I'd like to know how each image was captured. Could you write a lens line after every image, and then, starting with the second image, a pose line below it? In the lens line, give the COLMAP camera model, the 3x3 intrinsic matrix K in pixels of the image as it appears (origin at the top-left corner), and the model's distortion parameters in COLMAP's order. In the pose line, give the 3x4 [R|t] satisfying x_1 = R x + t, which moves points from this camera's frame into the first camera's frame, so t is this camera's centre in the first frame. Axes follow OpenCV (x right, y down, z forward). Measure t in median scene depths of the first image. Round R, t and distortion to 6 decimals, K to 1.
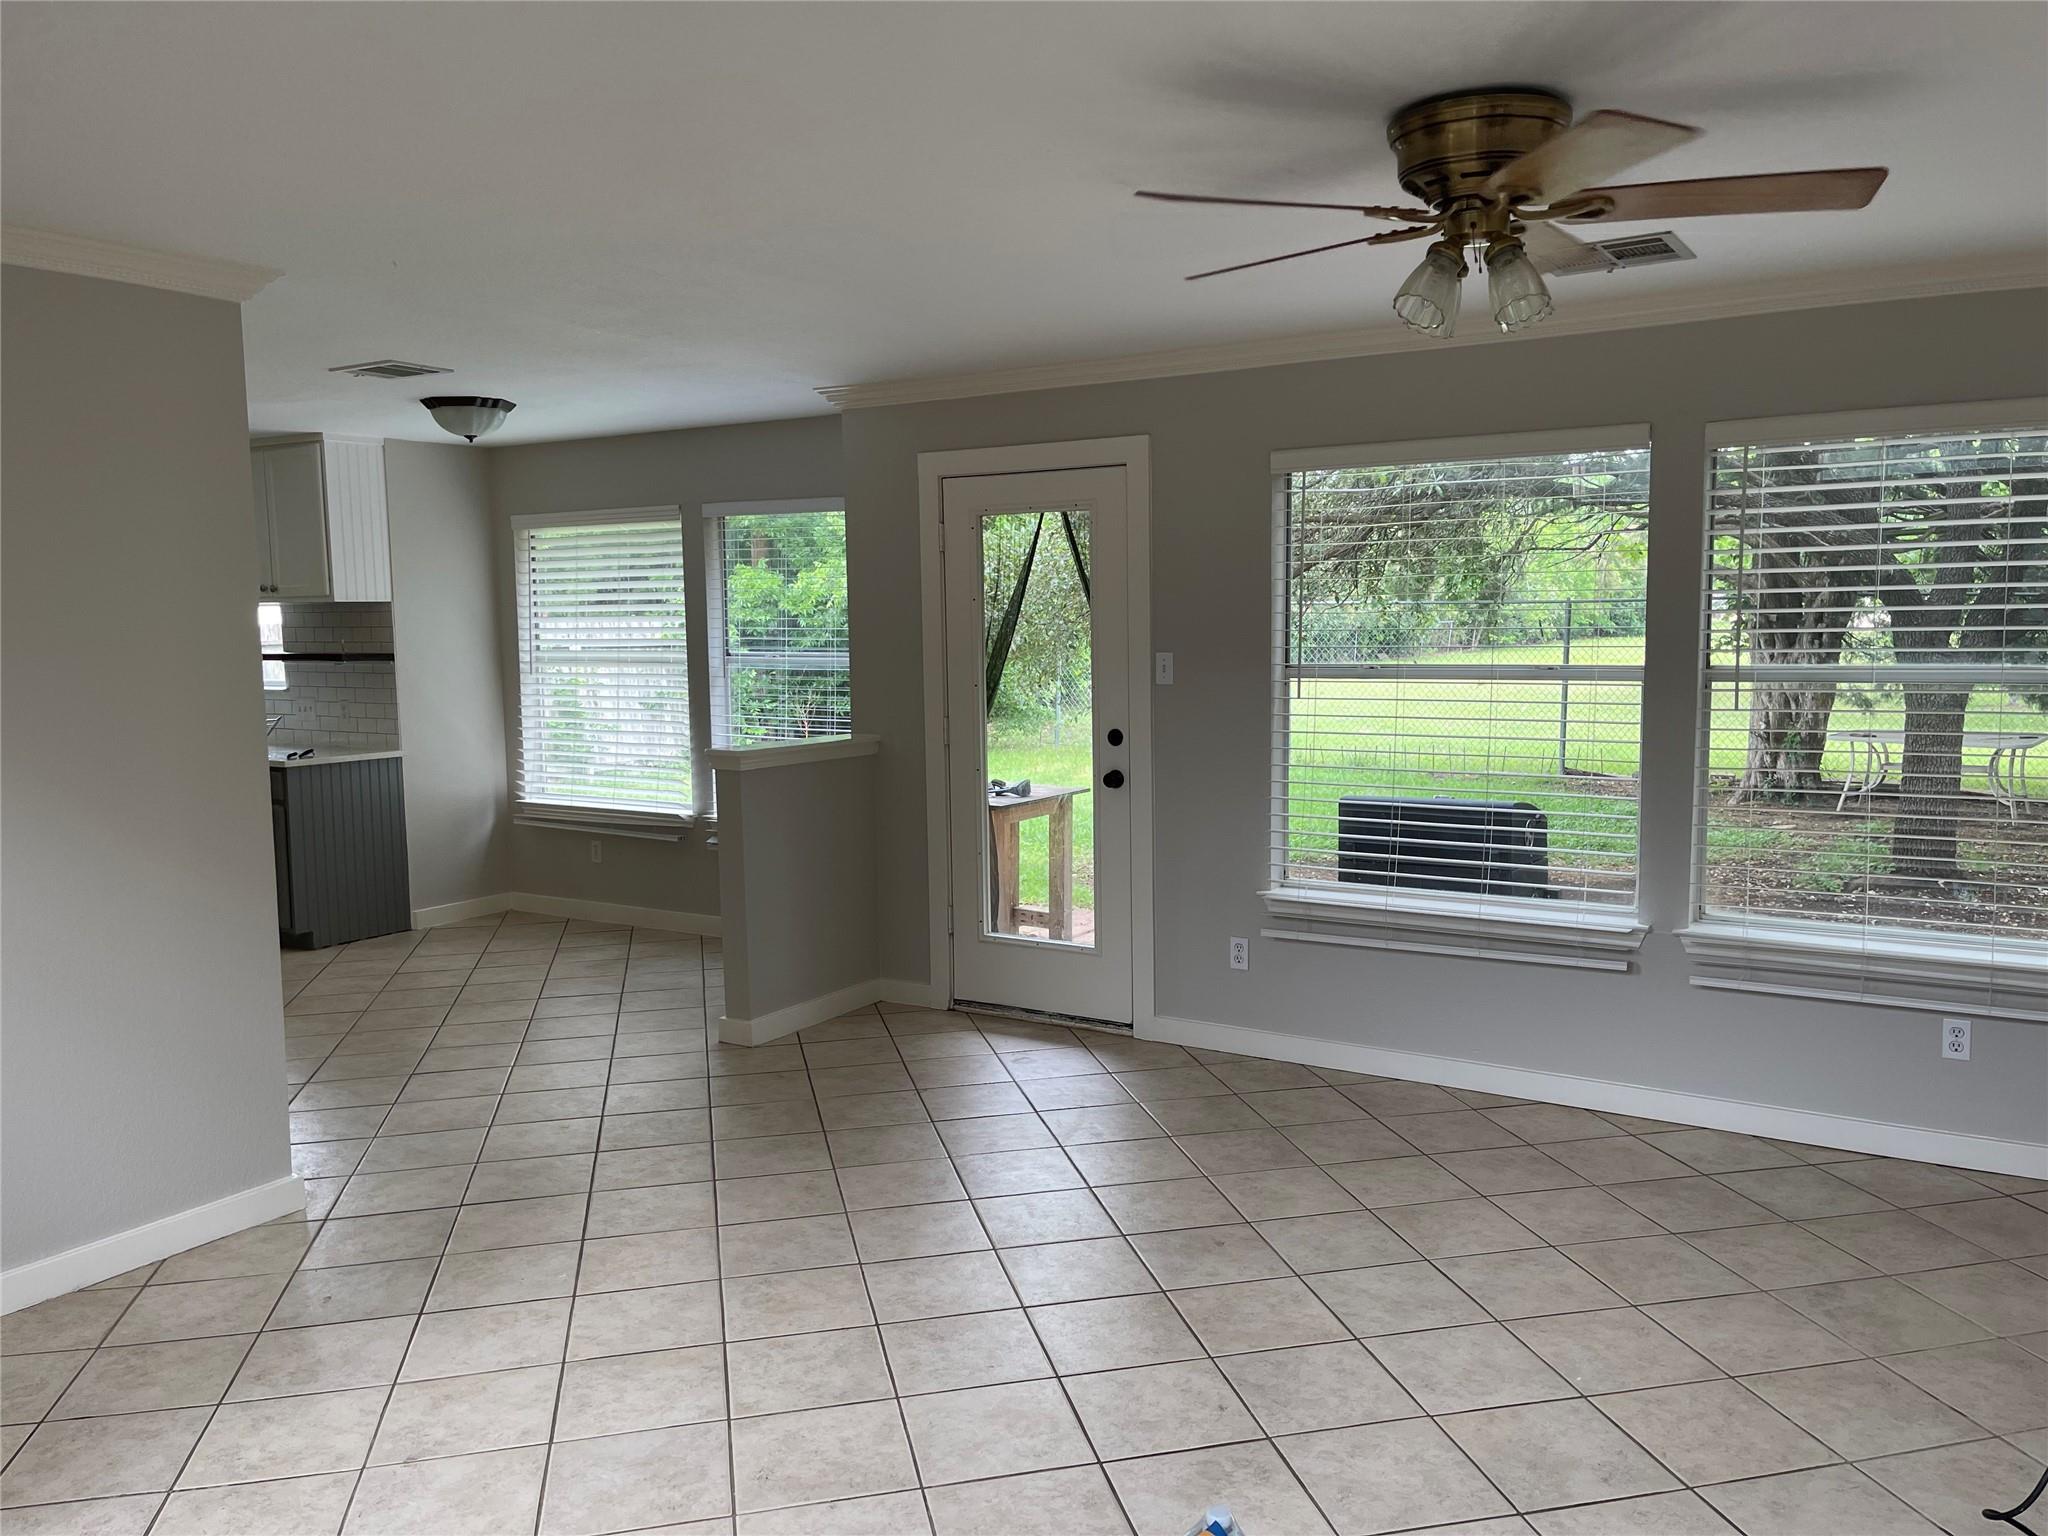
lens RADIAL K [[1555.5, 0, 1032.7], [0, 1555.5, 768.3], [0, 0, 1]] dist [0.066019, -0.076146]
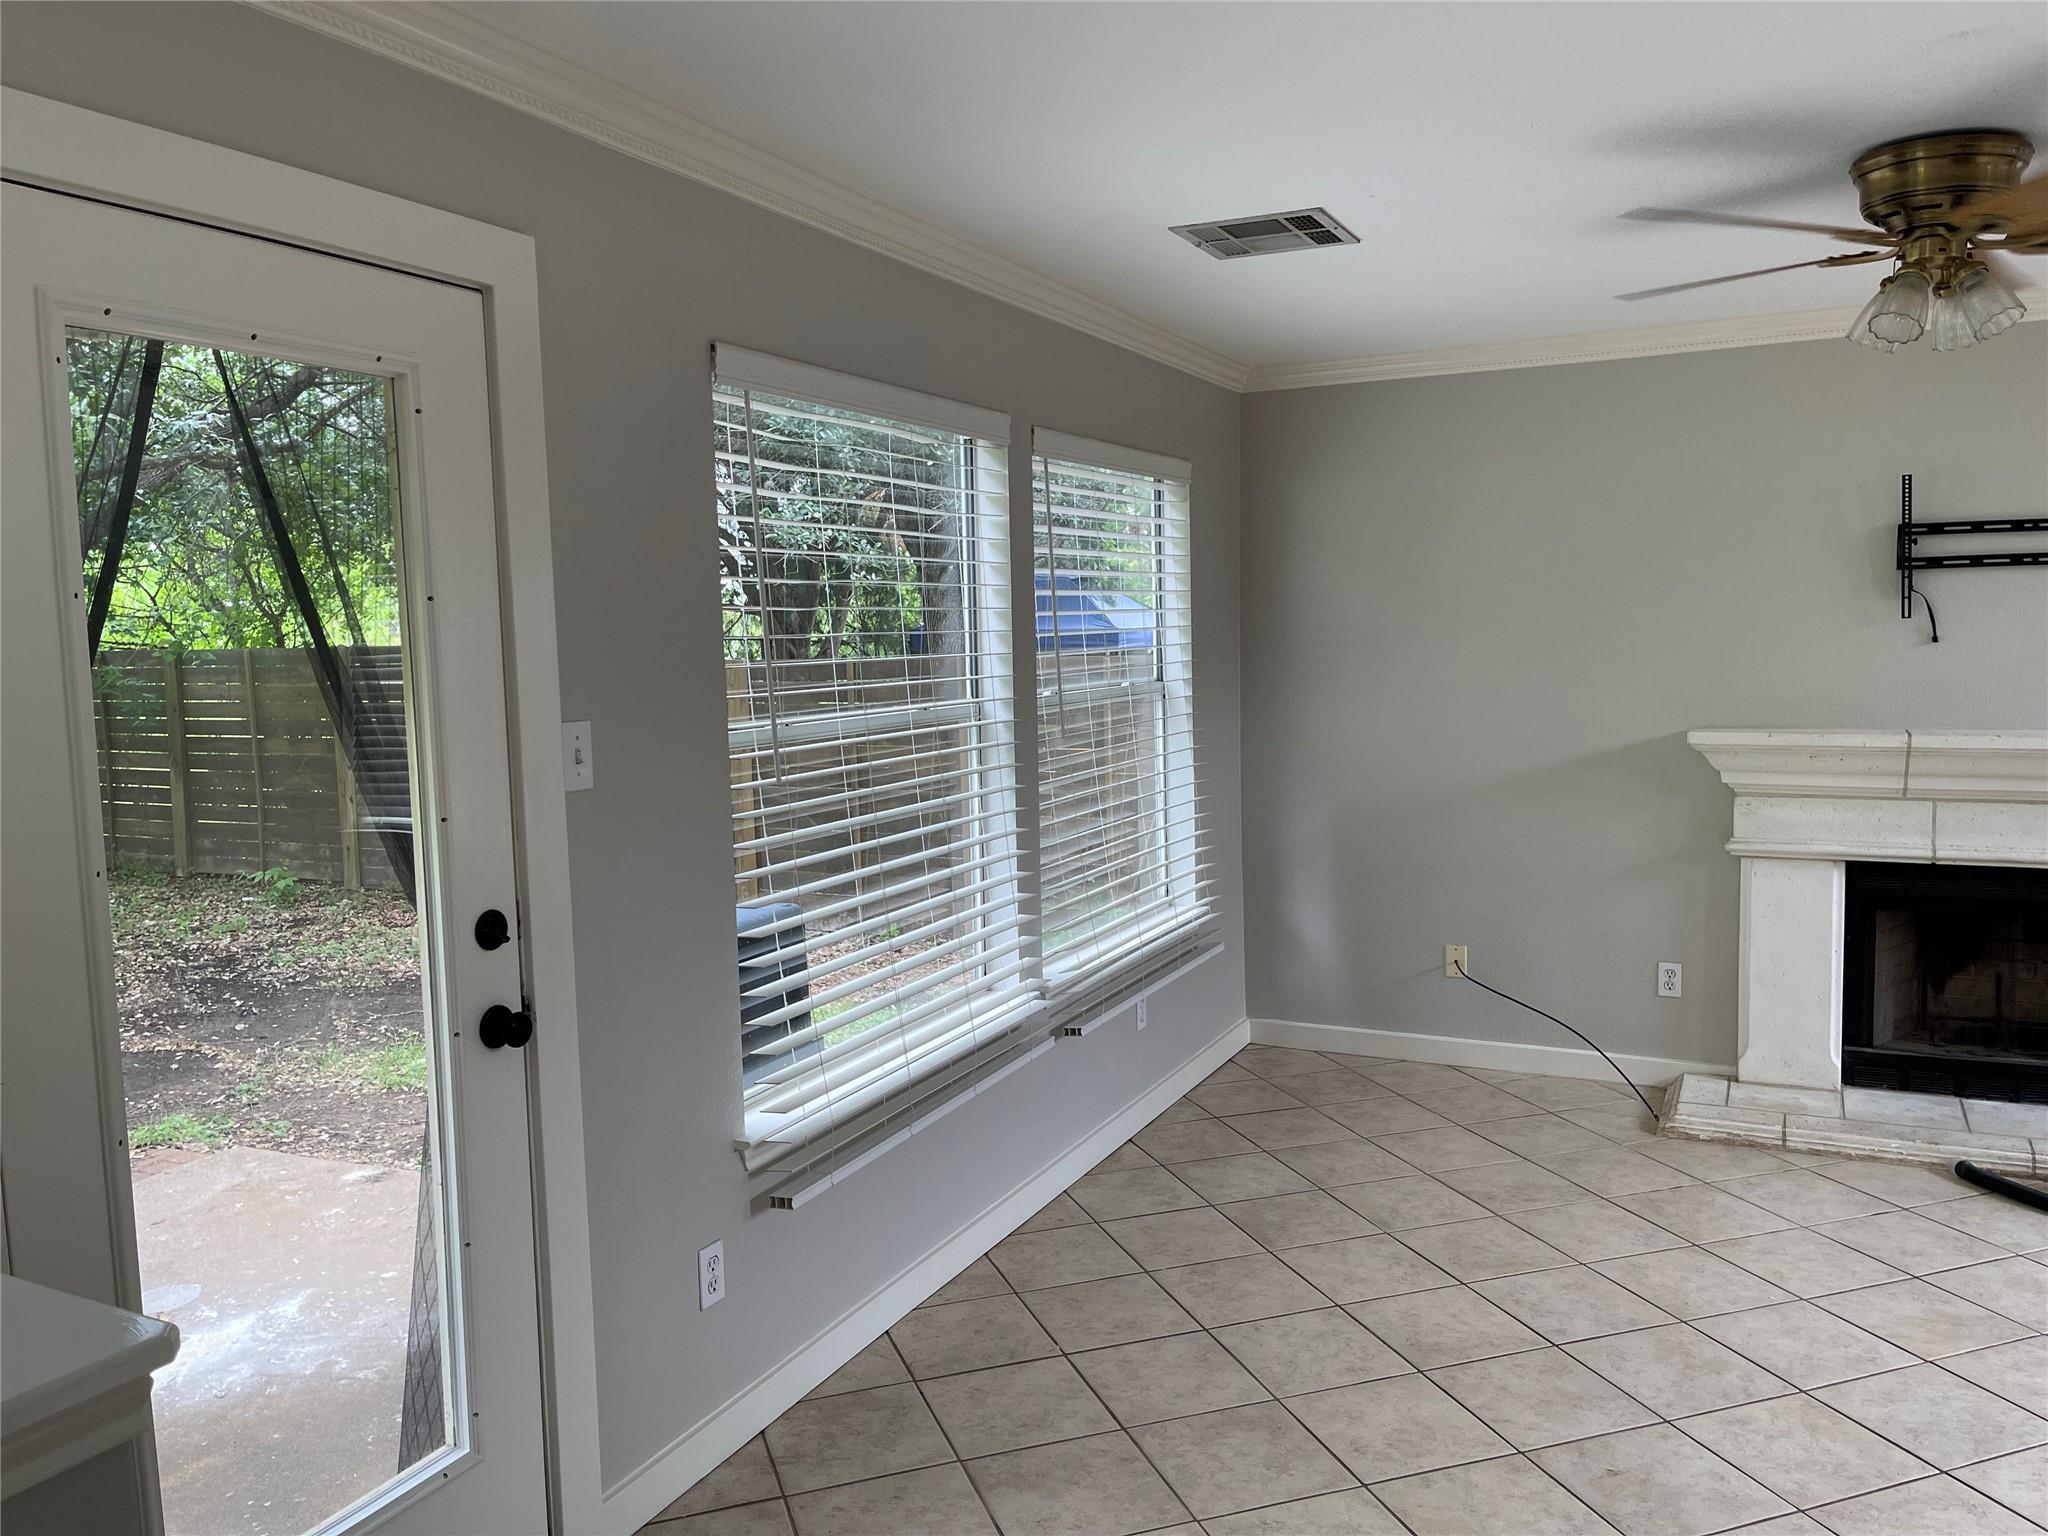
lens RADIAL K [[1555.5, 0, 1032.7], [0, 1555.5, 768.3], [0, 0, 1]] dist [0.066019, -0.076146]
pose [[-0.103390, -0.073944, 0.991888, -0.573451], [0.124824, 0.988384, 0.086694, -0.122303], [-0.986777, 0.132774, -0.092959, 1.326857]]
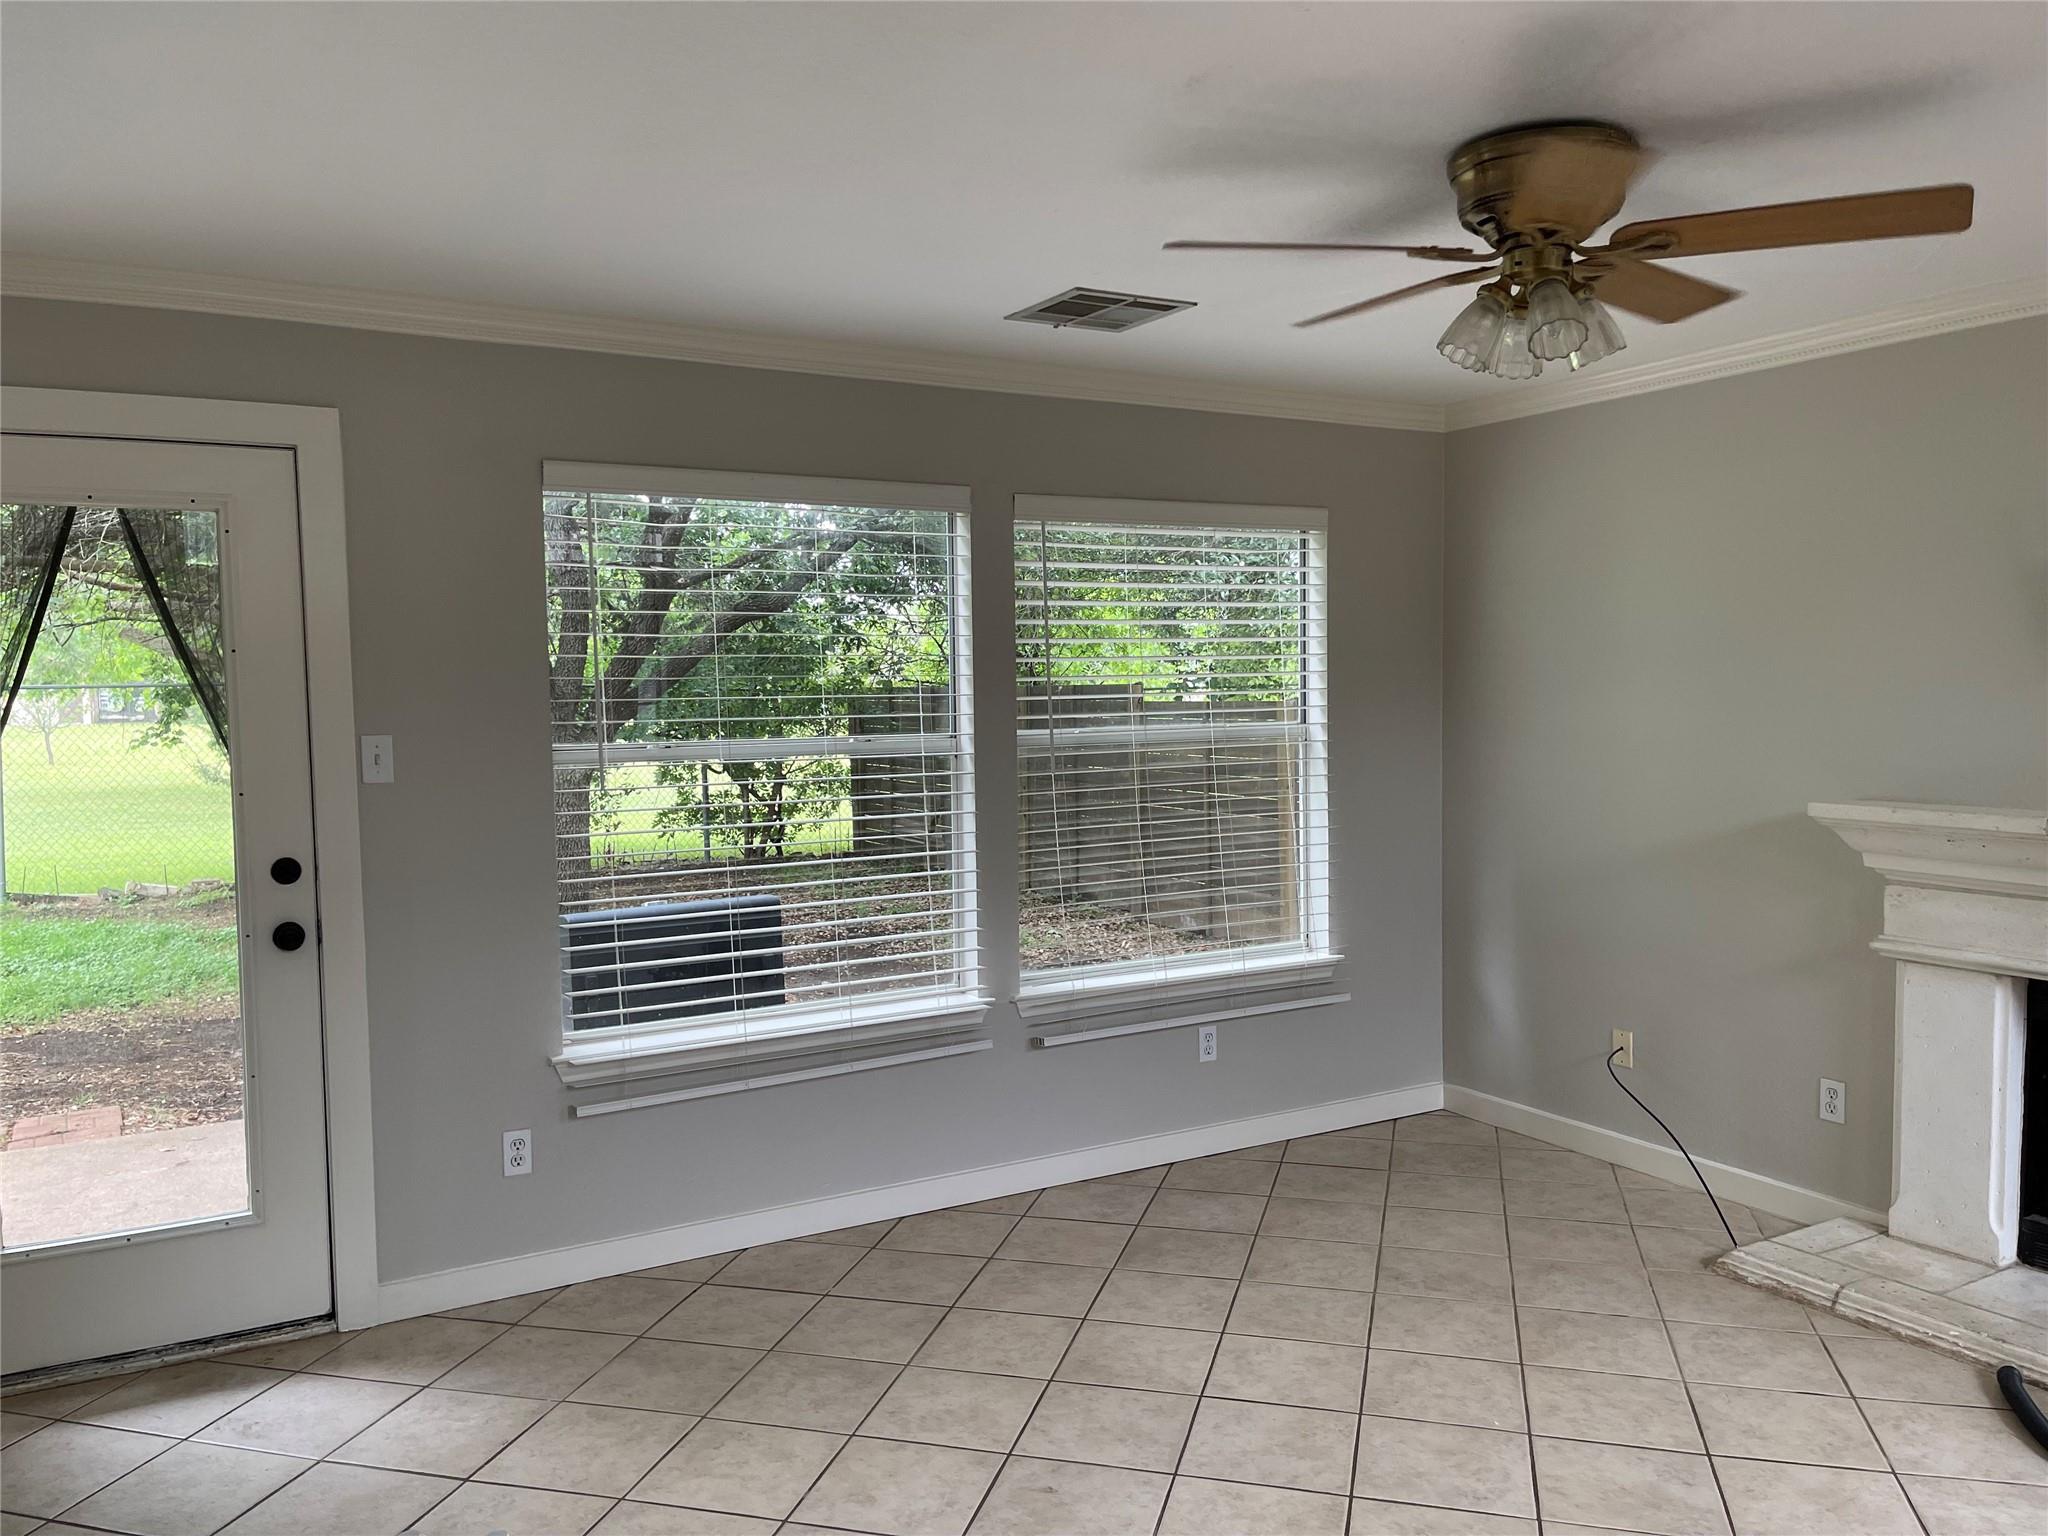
lens RADIAL K [[1555.5, 0, 1032.7], [0, 1555.5, 768.3], [0, 0, 1]] dist [0.066019, -0.076146]
pose [[0.465207, -0.039510, 0.884320, -0.557961], [0.096916, 0.995271, -0.006517, -0.041540], [-0.879881, 0.088736, 0.466836, 0.637567]]
